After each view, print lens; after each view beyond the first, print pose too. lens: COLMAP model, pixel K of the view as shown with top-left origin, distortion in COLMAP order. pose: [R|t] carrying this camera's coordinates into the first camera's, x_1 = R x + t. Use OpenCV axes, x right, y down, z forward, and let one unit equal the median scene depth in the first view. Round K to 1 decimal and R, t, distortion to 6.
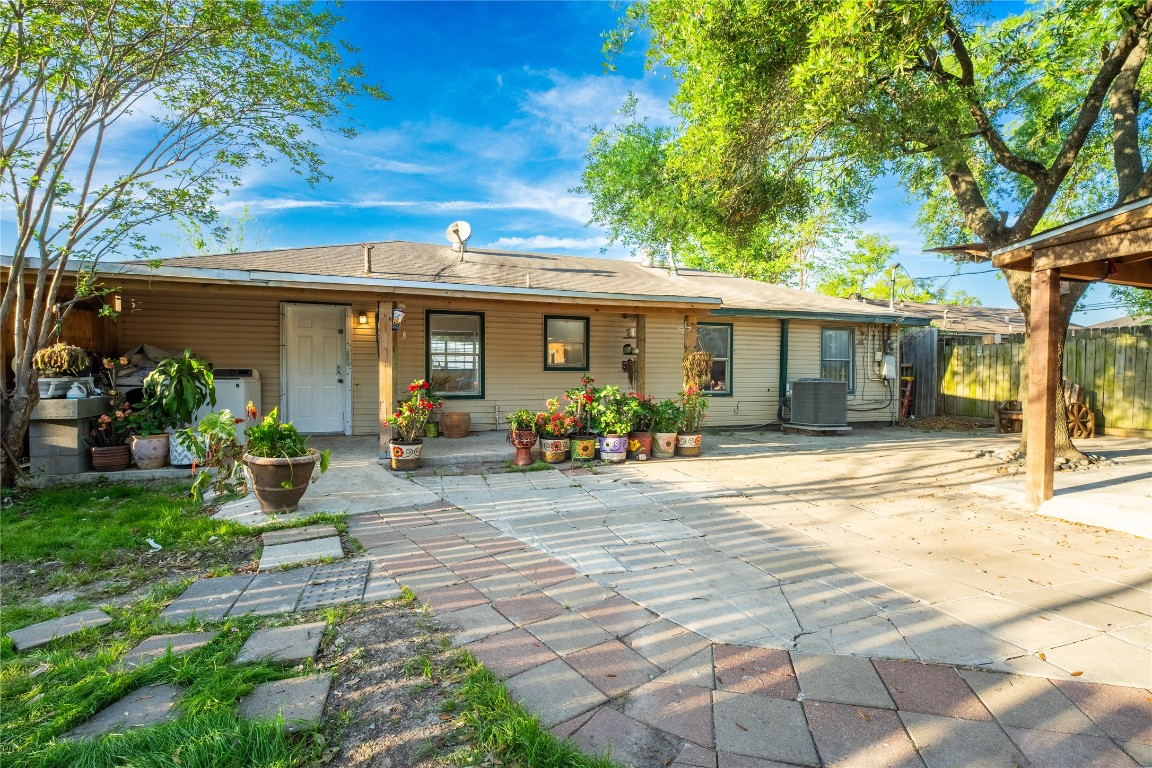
lens RADIAL K [[474.8, 0, 578.5], [0, 474.8, 386.2], [0, 0, 1]] dist [0.019322, -0.020646]
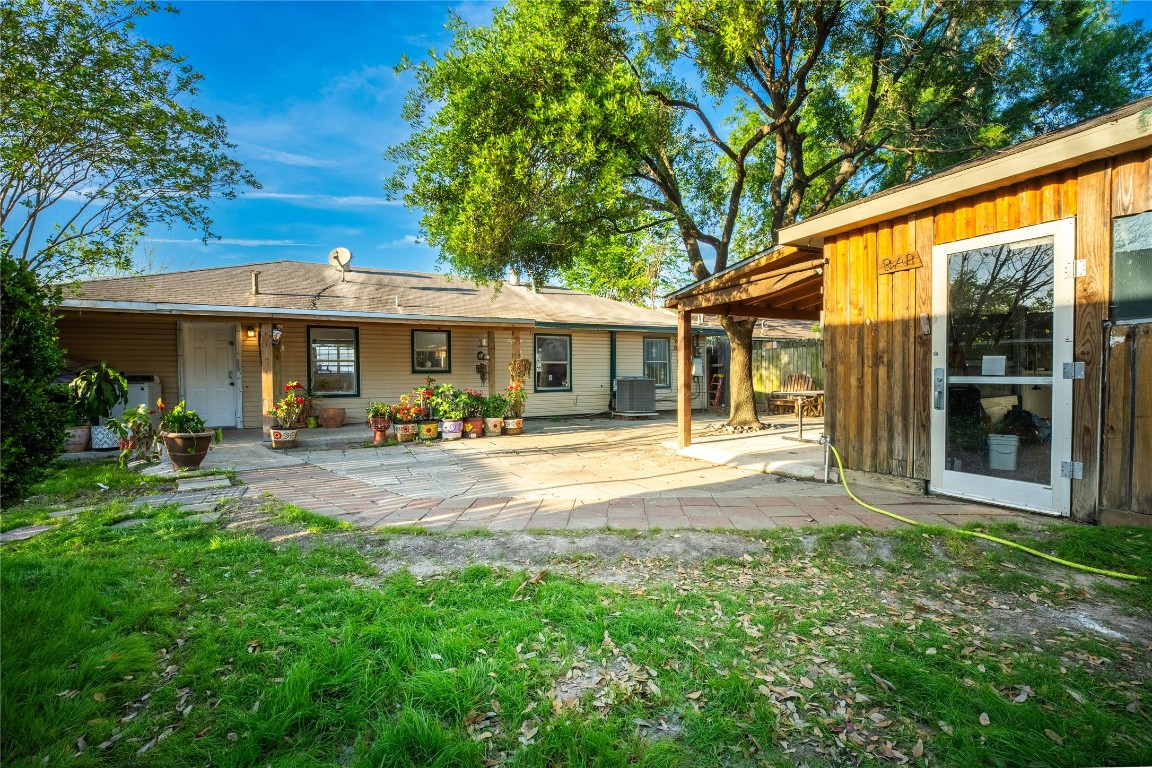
lens RADIAL K [[443.8, 0, 564.3], [0, 443.8, 387.5], [0, 0, 1]] dist [-0.026418, -0.000155]
pose [[0.983665, -0.017095, 0.179198, 0.161282], [0.016542, 0.999853, 0.004581, 0.007979], [-0.179249, -0.001542, 0.983802, -0.297873]]
